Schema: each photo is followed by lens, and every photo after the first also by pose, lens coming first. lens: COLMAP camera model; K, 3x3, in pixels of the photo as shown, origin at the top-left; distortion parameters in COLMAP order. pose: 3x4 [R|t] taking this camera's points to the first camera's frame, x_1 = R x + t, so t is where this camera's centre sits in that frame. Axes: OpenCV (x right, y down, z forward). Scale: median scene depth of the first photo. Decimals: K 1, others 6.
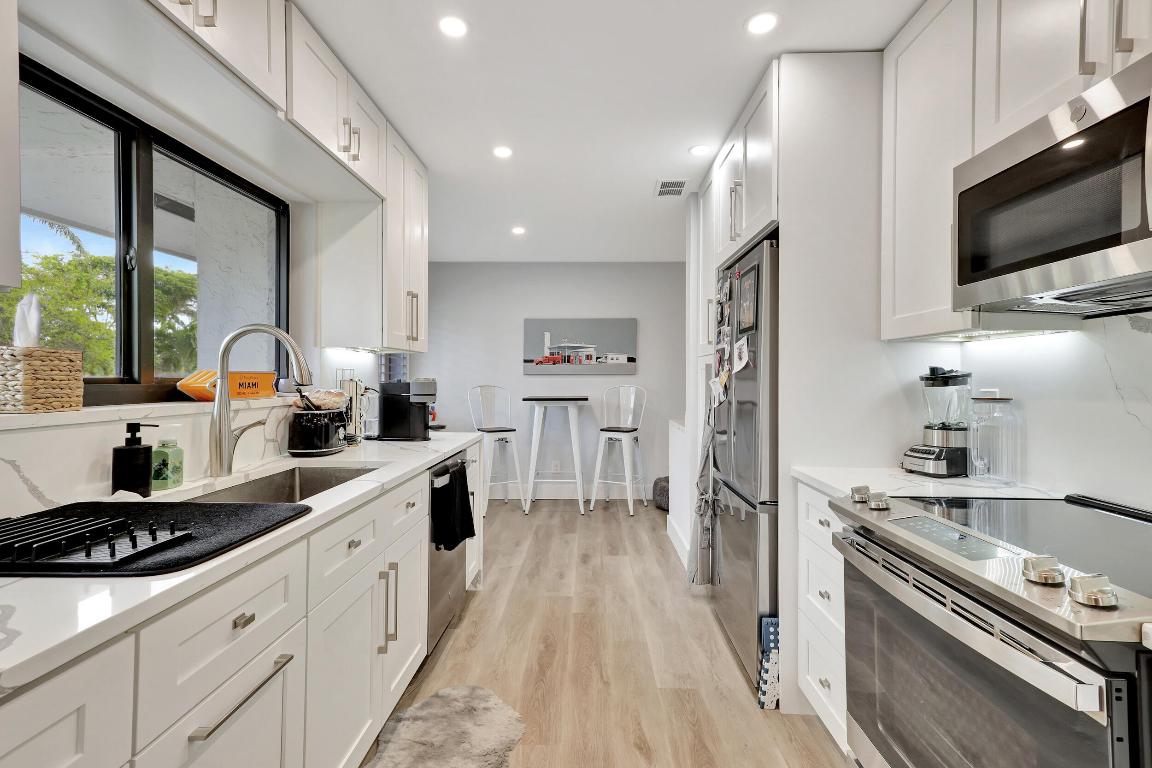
lens RADIAL K [[539.6, 0, 572.4], [0, 539.6, 375.4], [0, 0, 1]] dist [0.001920, -0.000772]
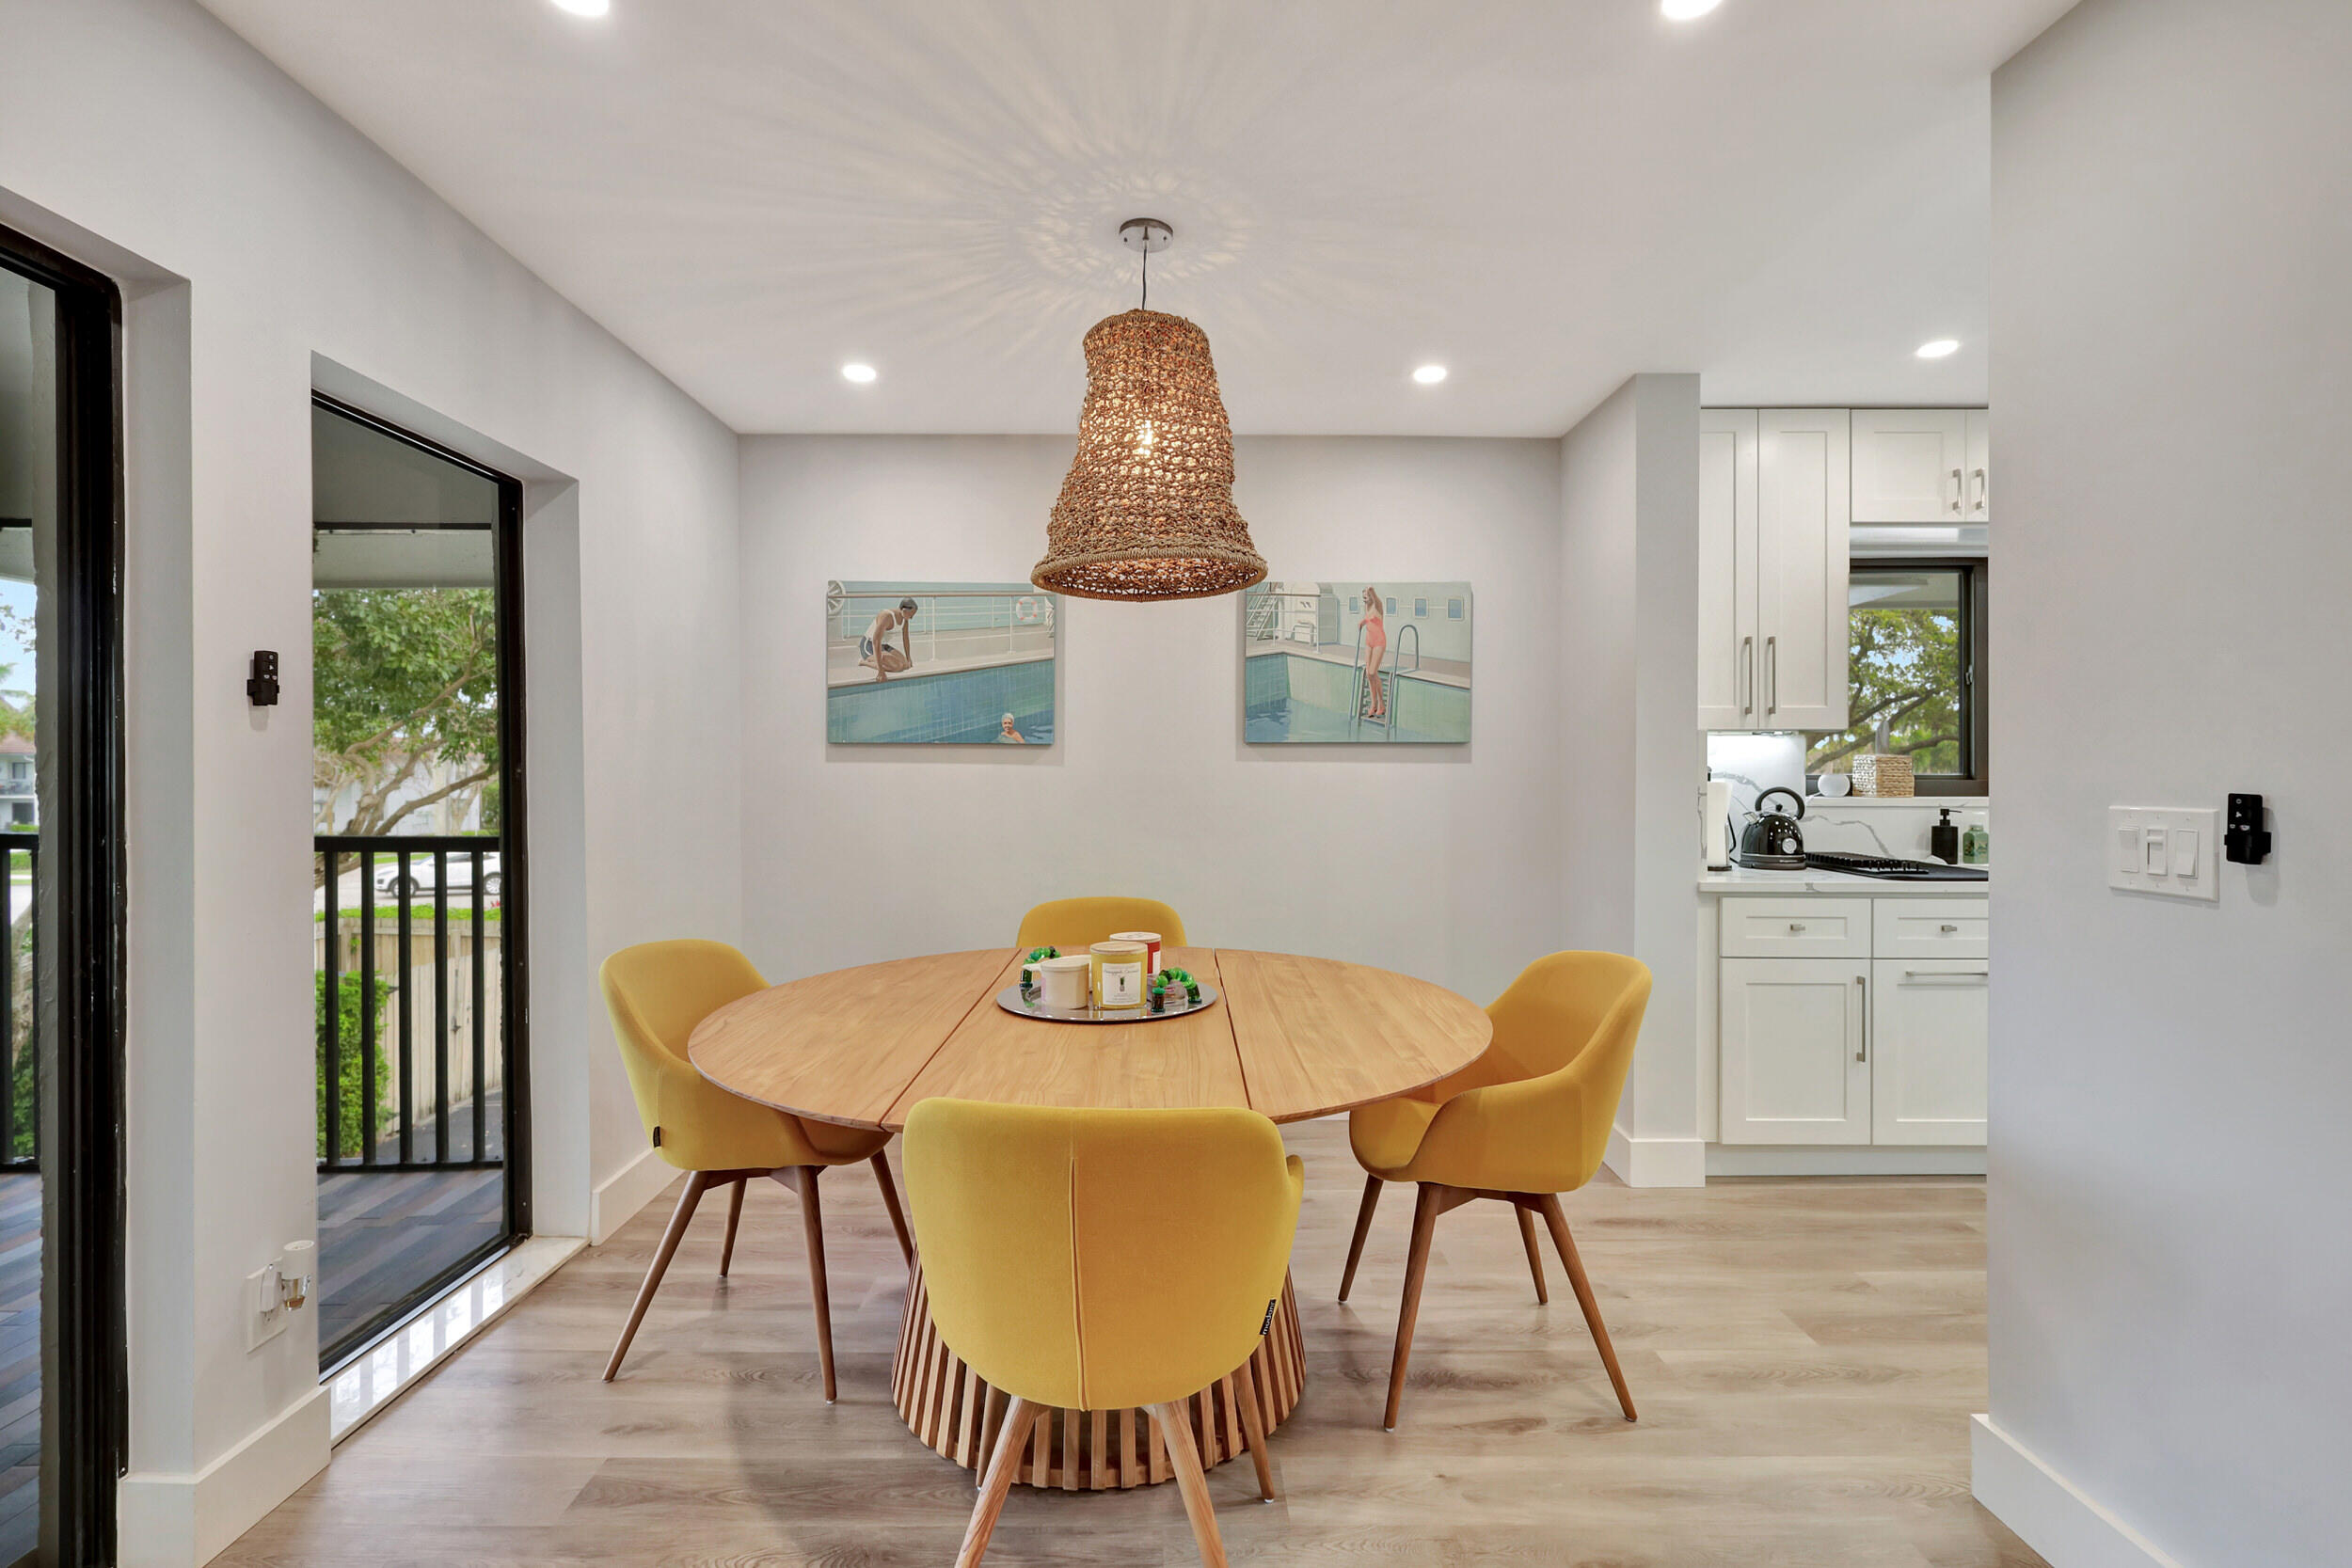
lens RADIAL K [[1101.6, 0, 1182.4], [0, 1101.6, 772.1], [0, 0, 1]] dist [0.001920, -0.000772]
pose [[0.054992, 0.002388, -0.998484, 1.065085], [0.001995, 0.999995, 0.002501, -0.008329], [0.998485, -0.002130, 0.054987, -0.611526]]
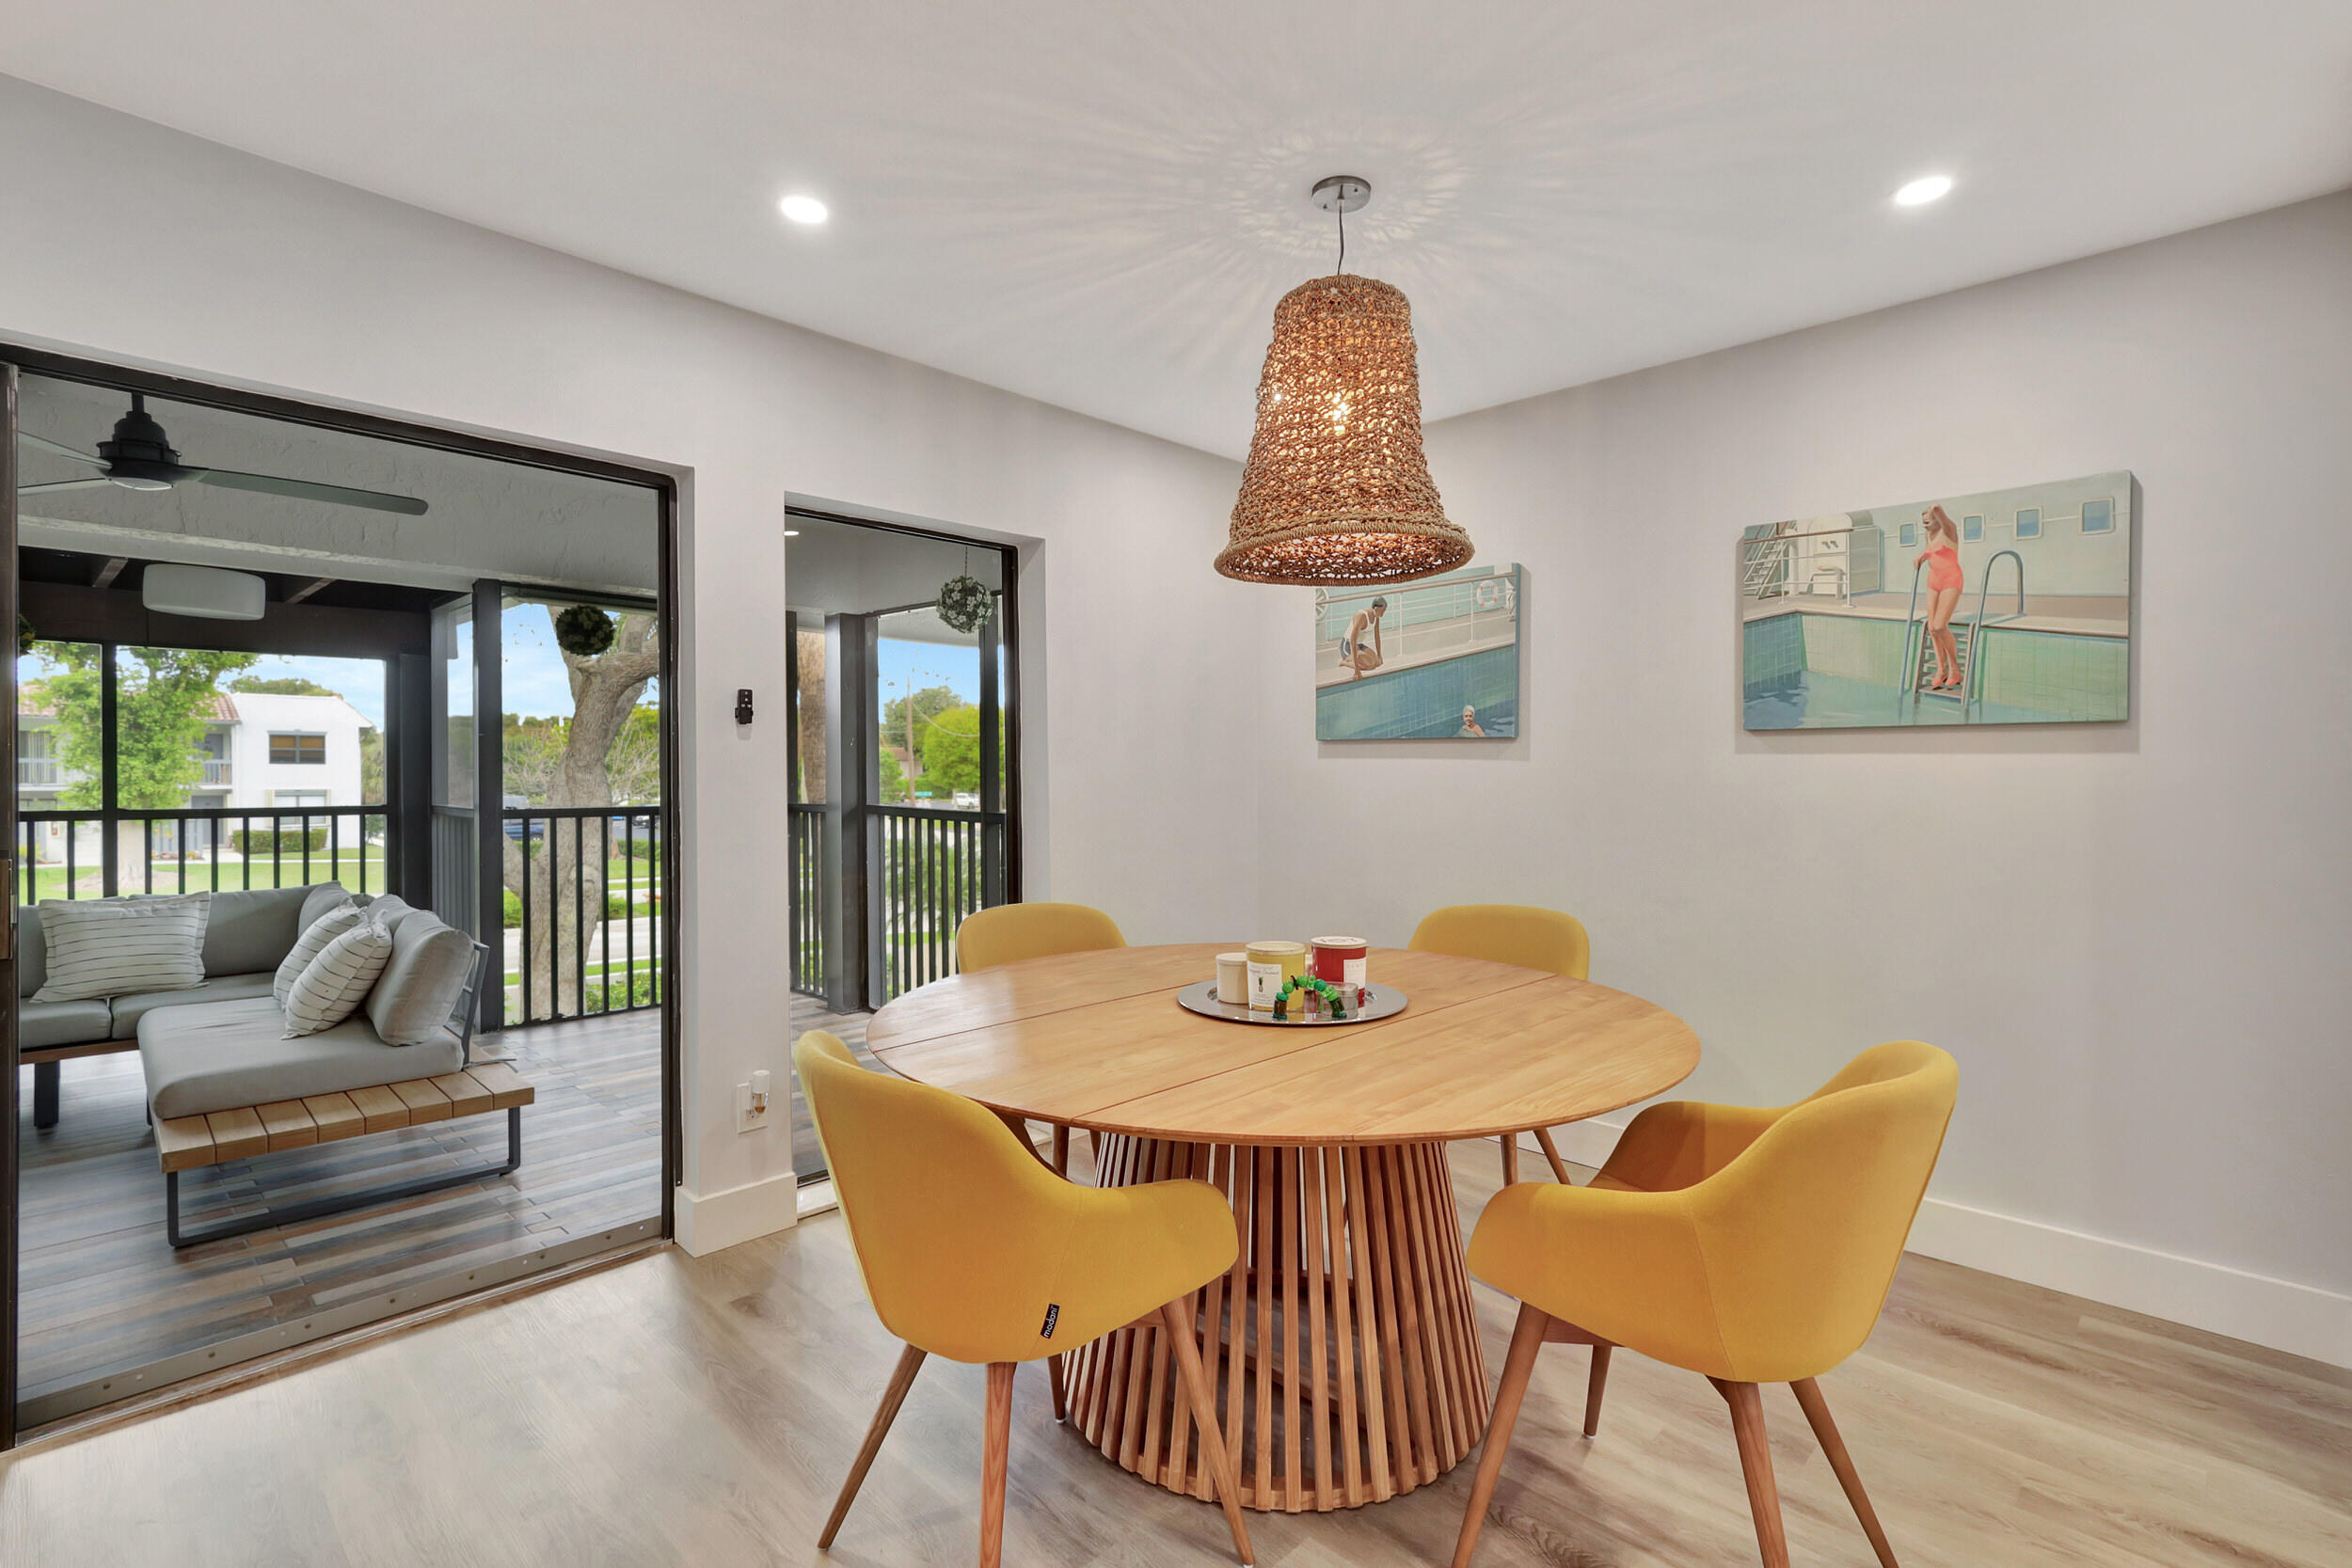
lens RADIAL K [[1101.6, 0, 1179.7], [0, 1101.6, 760.1], [0, 0, 1]] dist [0.001920, -0.000772]
pose [[-0.677251, -0.003417, -0.735744, 0.839069], [0.002594, 0.999972, -0.007033, -0.005256], [0.735747, -0.006672, -0.677223, -0.044022]]
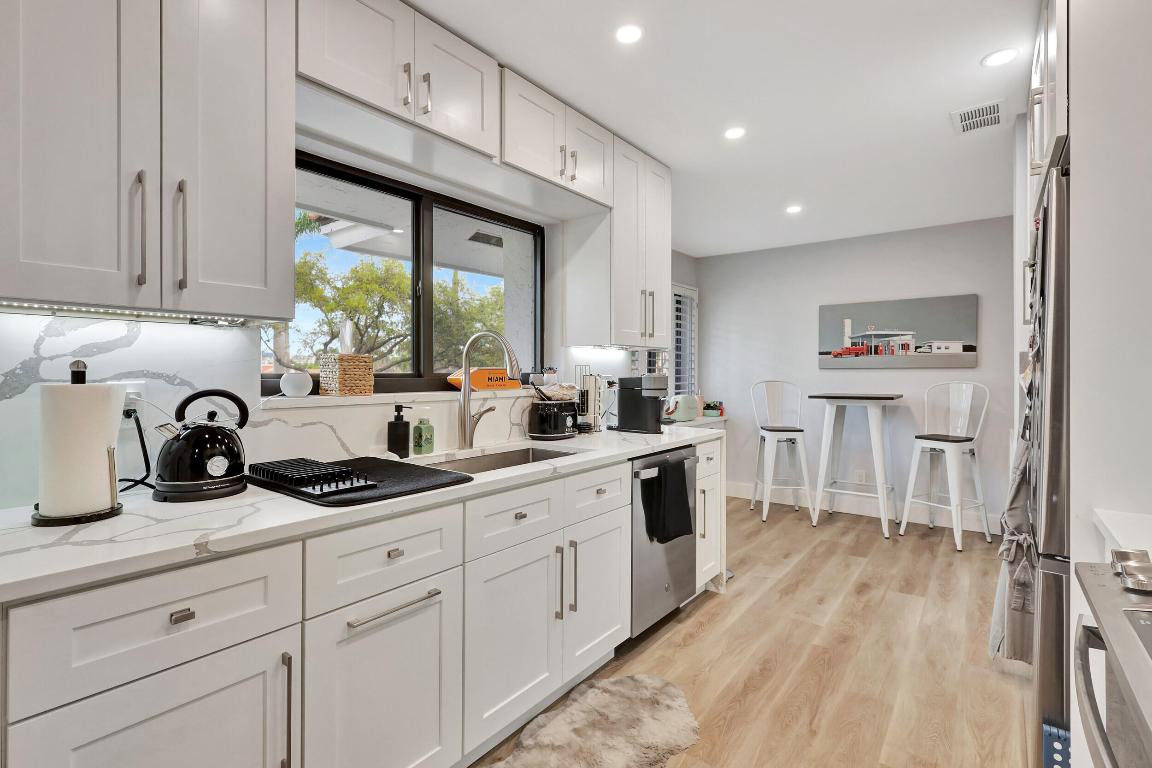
lens RADIAL K [[539.6, 0, 561.3], [0, 539.6, 371.4], [0, 0, 1]] dist [0.001920, -0.000772]
pose [[0.797445, -0.003783, -0.603380, 0.225897], [0.005115, 0.999987, 0.000490, 0.000257], [0.603370, -0.003477, 0.797454, 0.073017]]
